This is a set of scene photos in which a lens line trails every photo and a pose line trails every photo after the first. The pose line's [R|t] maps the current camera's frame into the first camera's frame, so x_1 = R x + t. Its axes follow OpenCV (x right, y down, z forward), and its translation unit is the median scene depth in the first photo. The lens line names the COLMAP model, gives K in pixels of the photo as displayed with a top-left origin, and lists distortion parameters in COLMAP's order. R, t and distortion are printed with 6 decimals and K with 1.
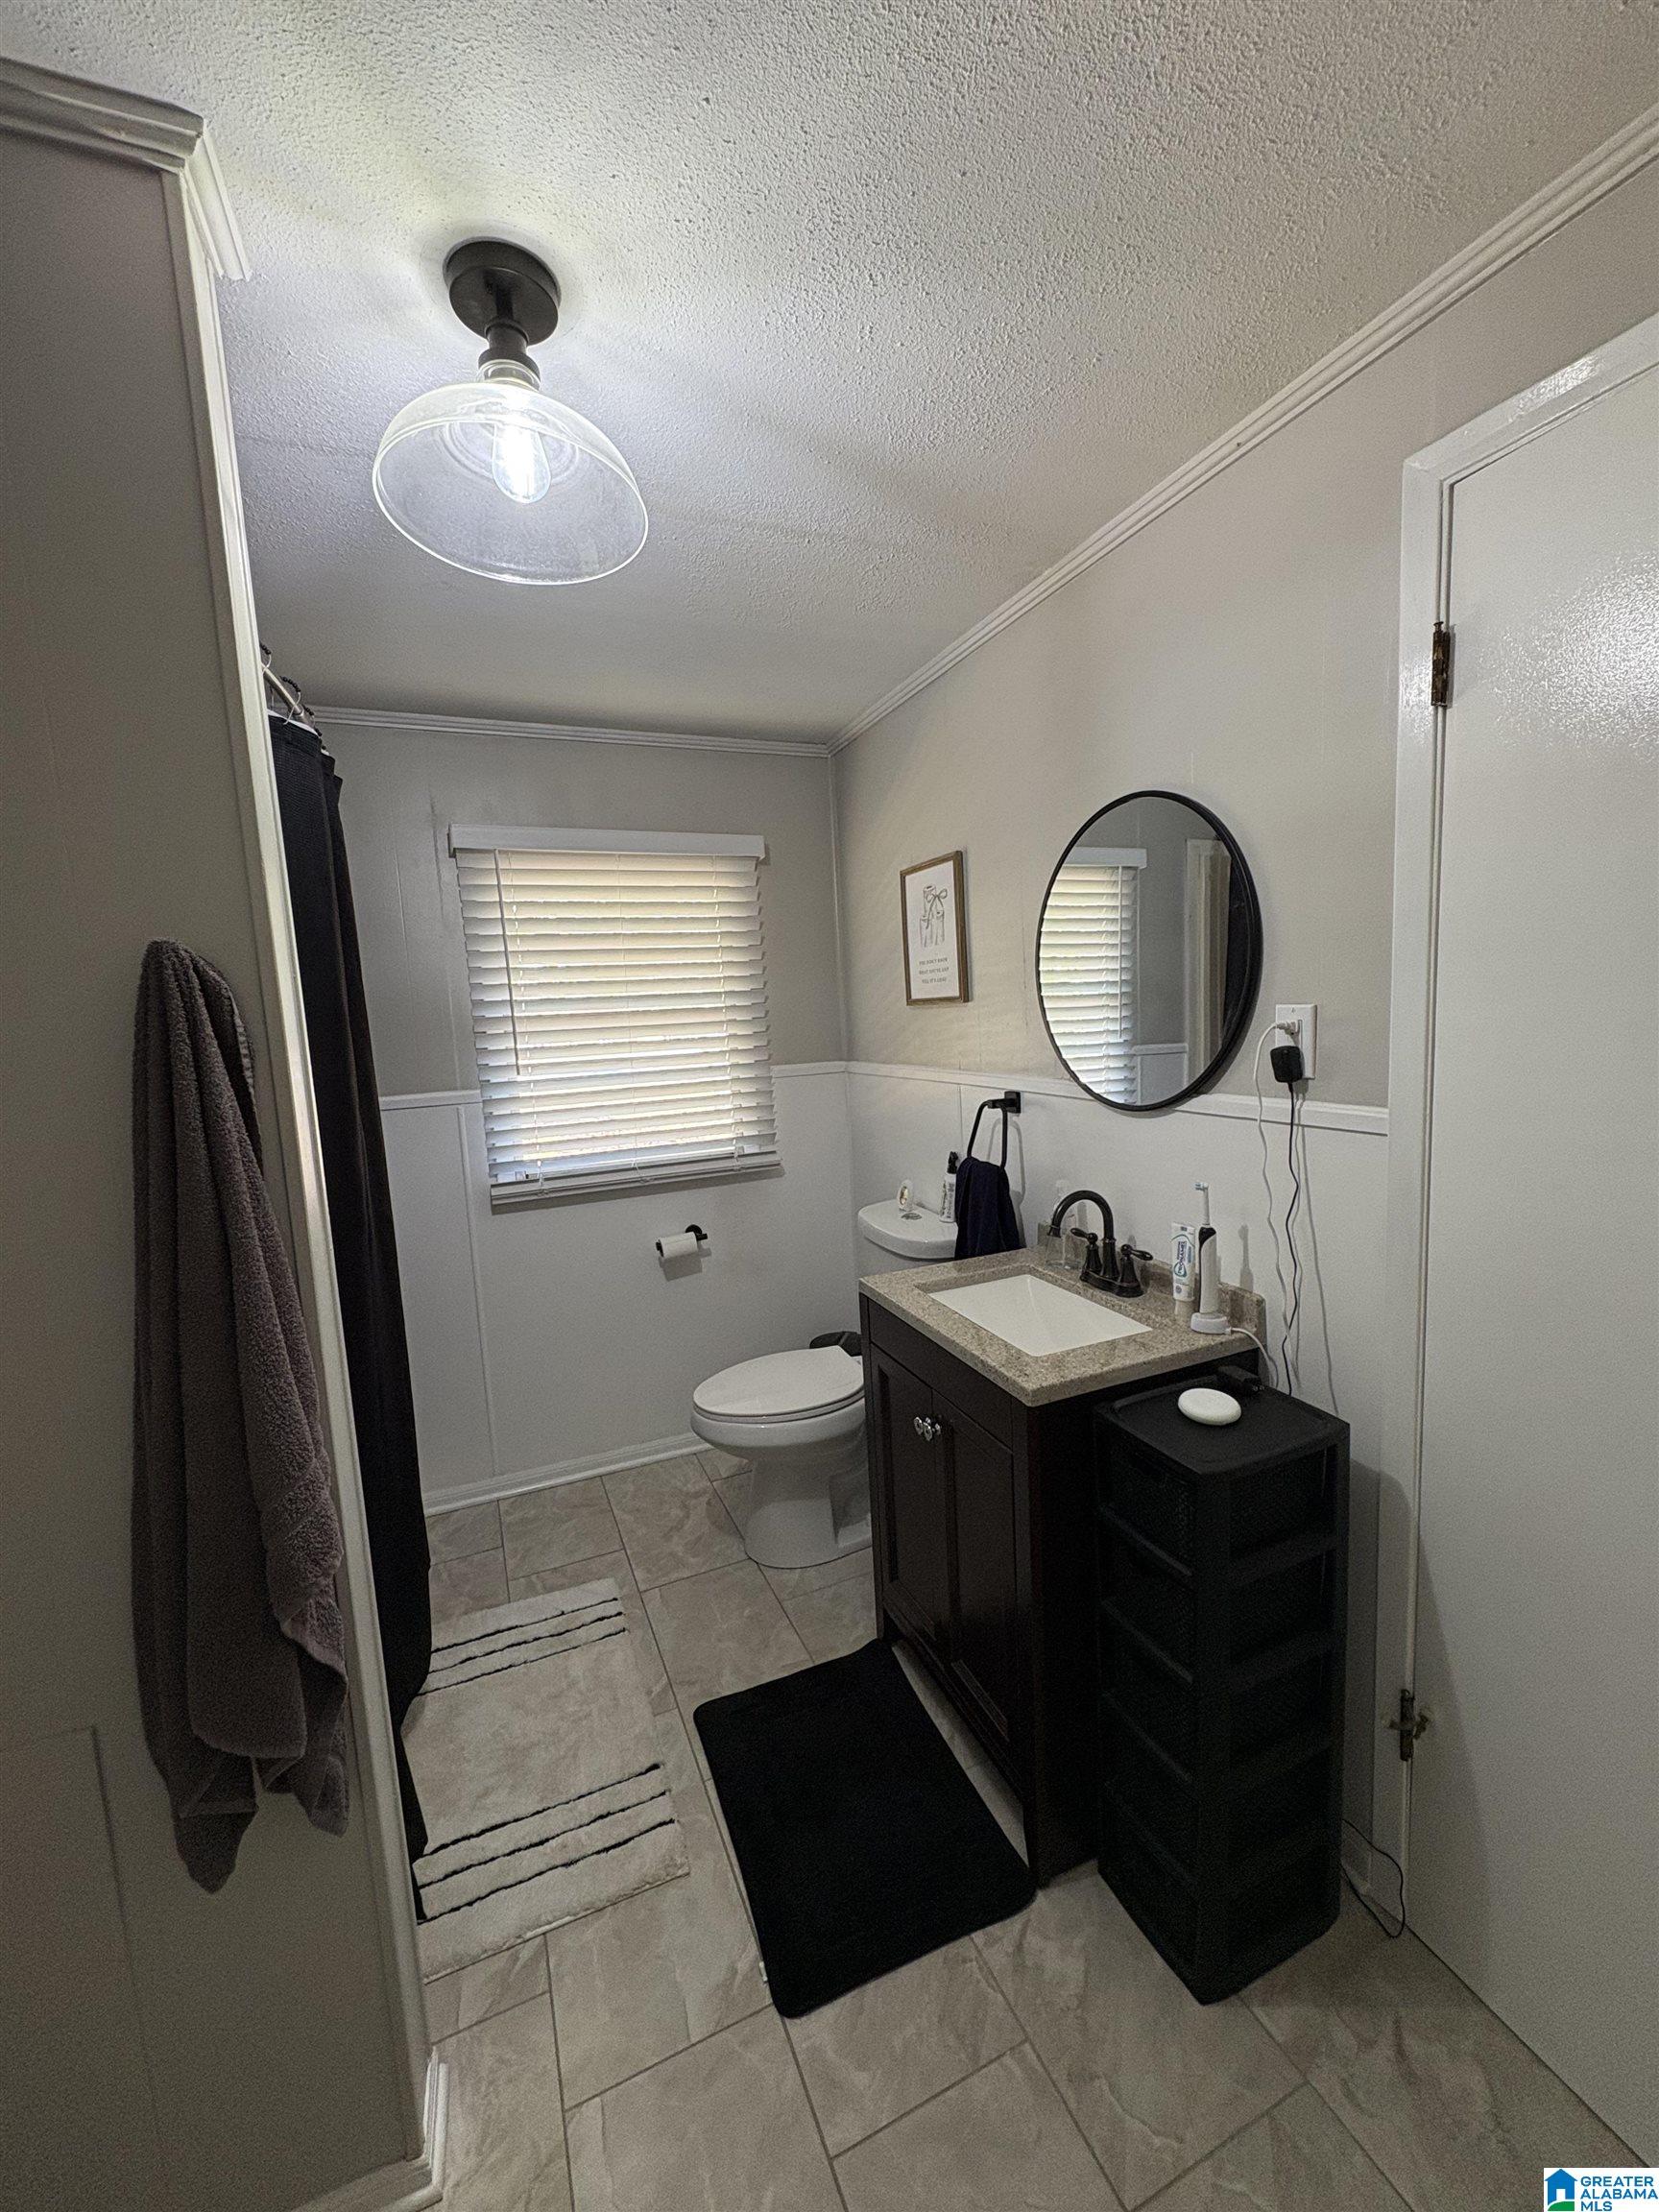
lens RADIAL K [[882.6, 0, 832.3], [0, 882.6, 1106.2], [0, 0, 1]] dist [0.000580, 0.000355]
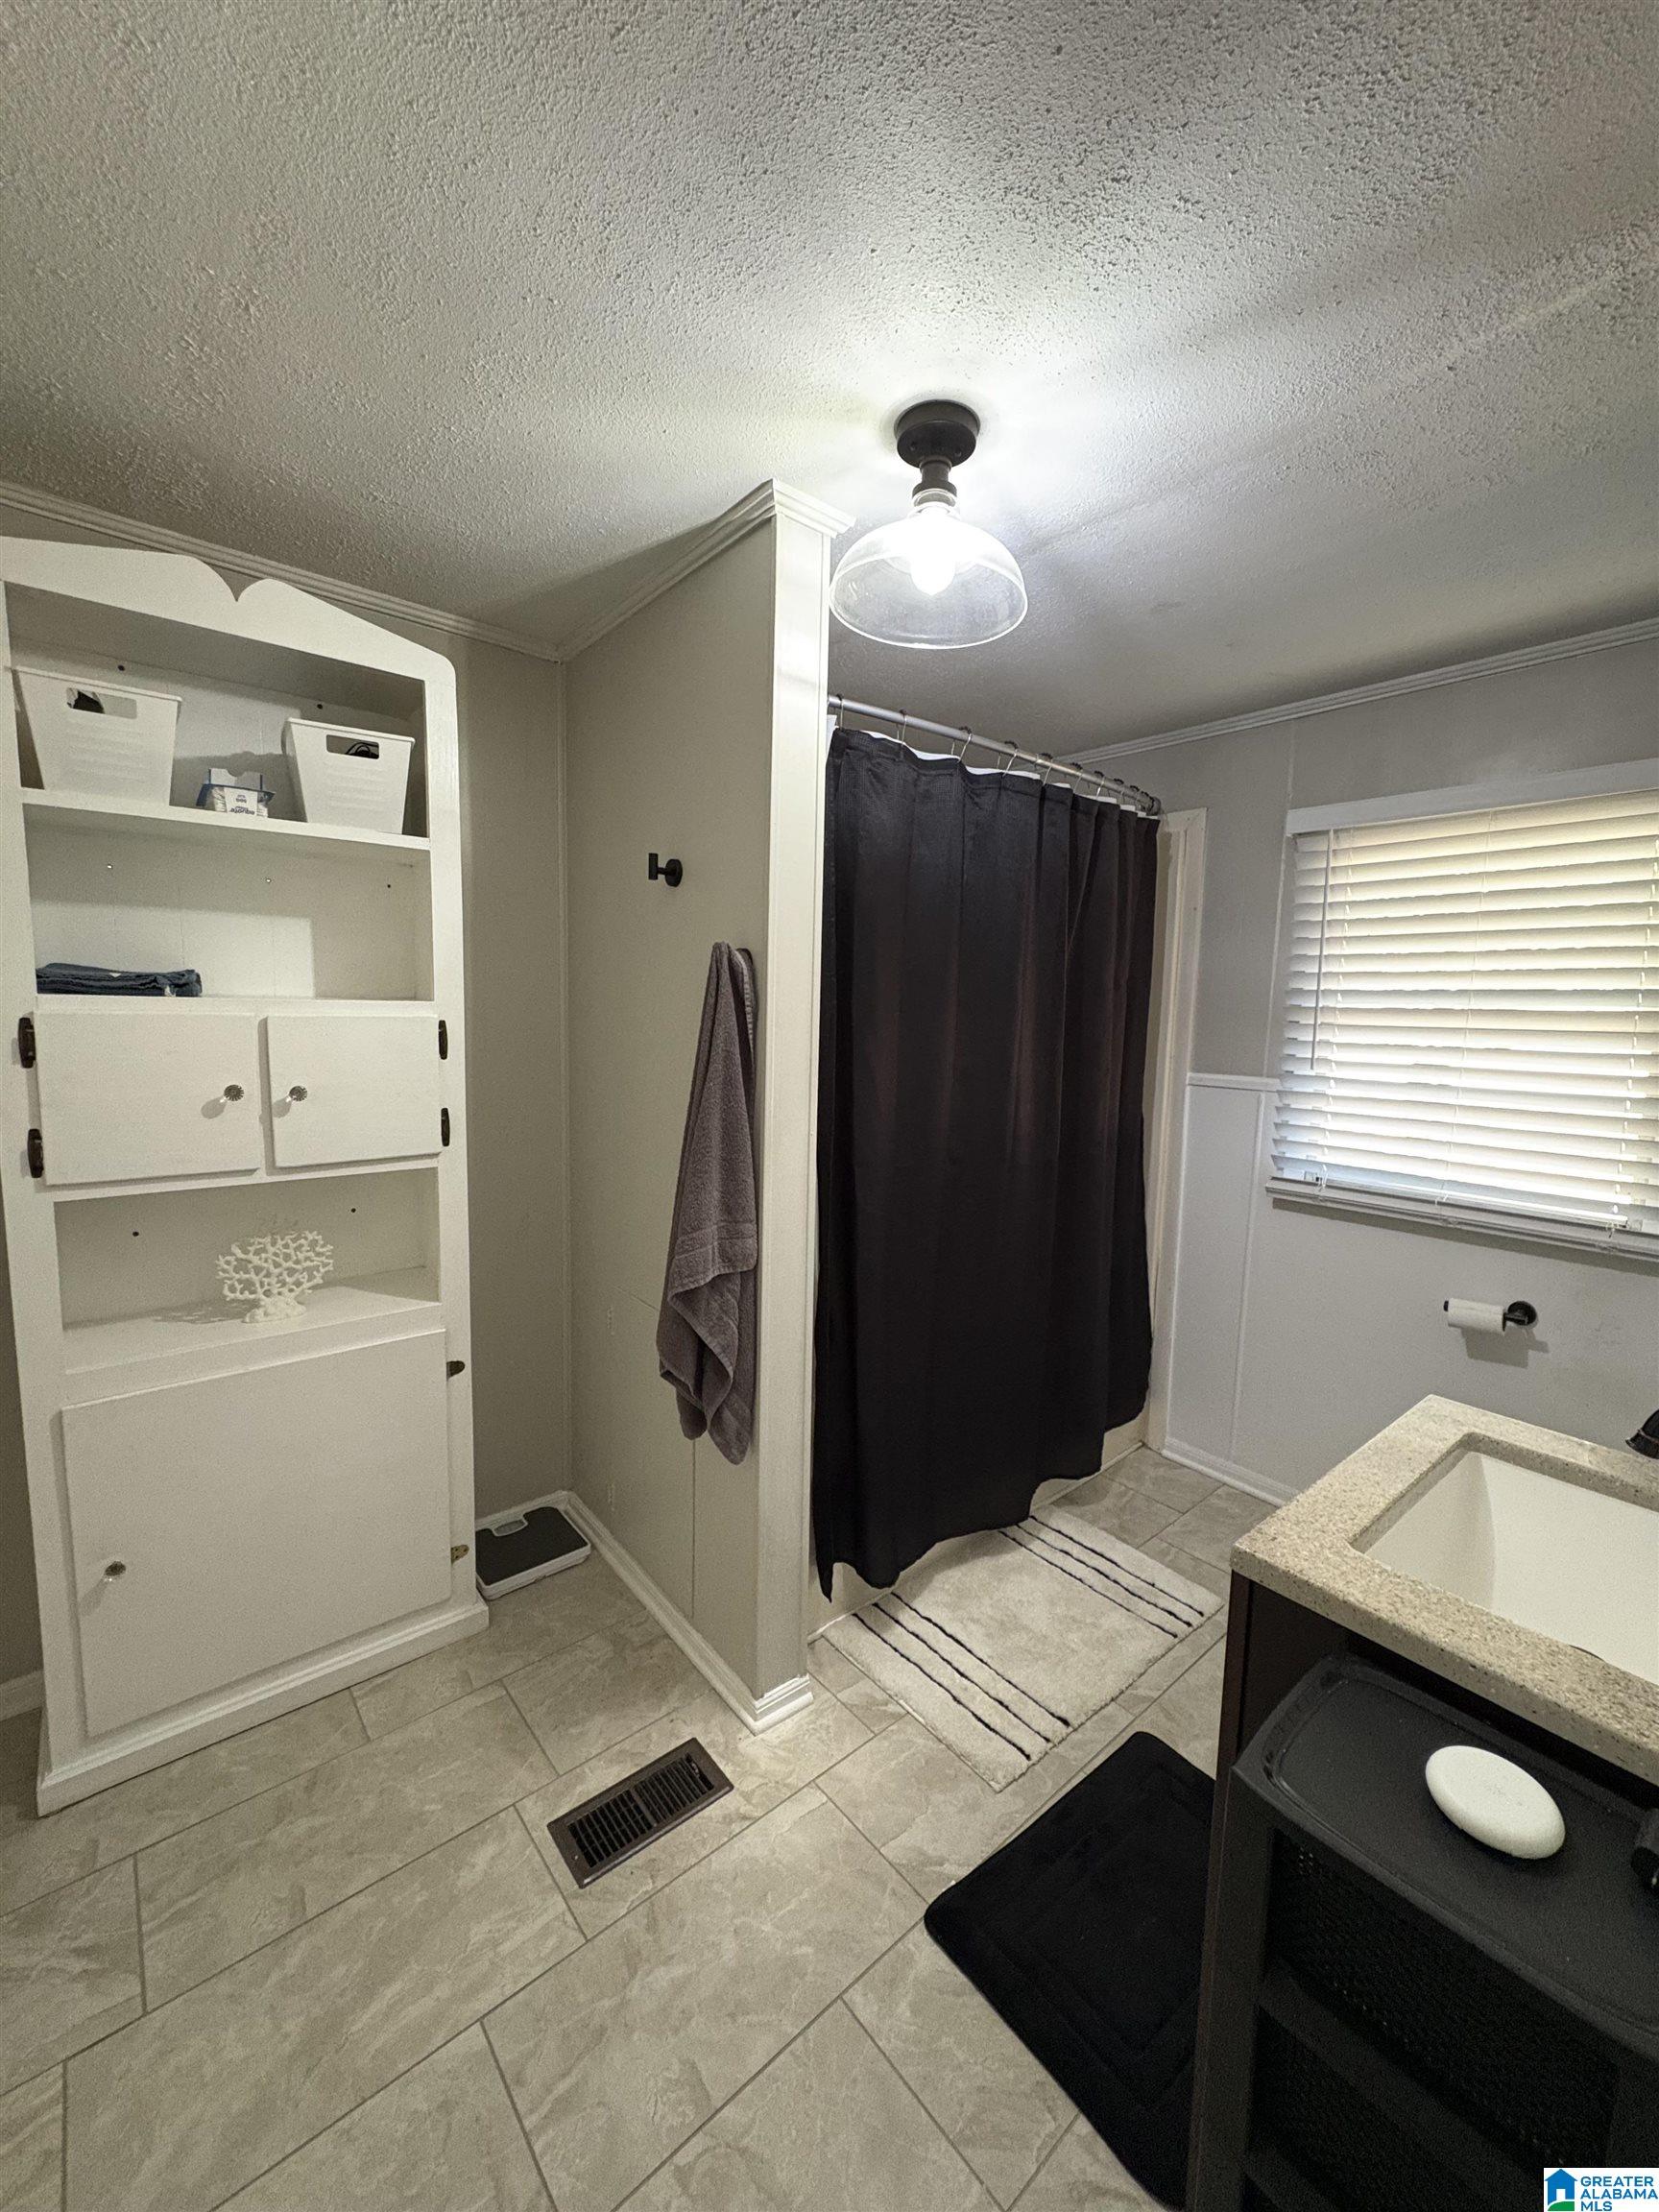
lens RADIAL K [[882.6, 0, 827.3], [0, 882.6, 1104.9], [0, 0, 1]] dist [0.000580, 0.000355]
pose [[0.286563, 0.158755, -0.944816, 0.590346], [-0.147487, 0.981730, 0.120225, -0.052234], [0.946641, 0.104896, 0.304742, 0.340191]]
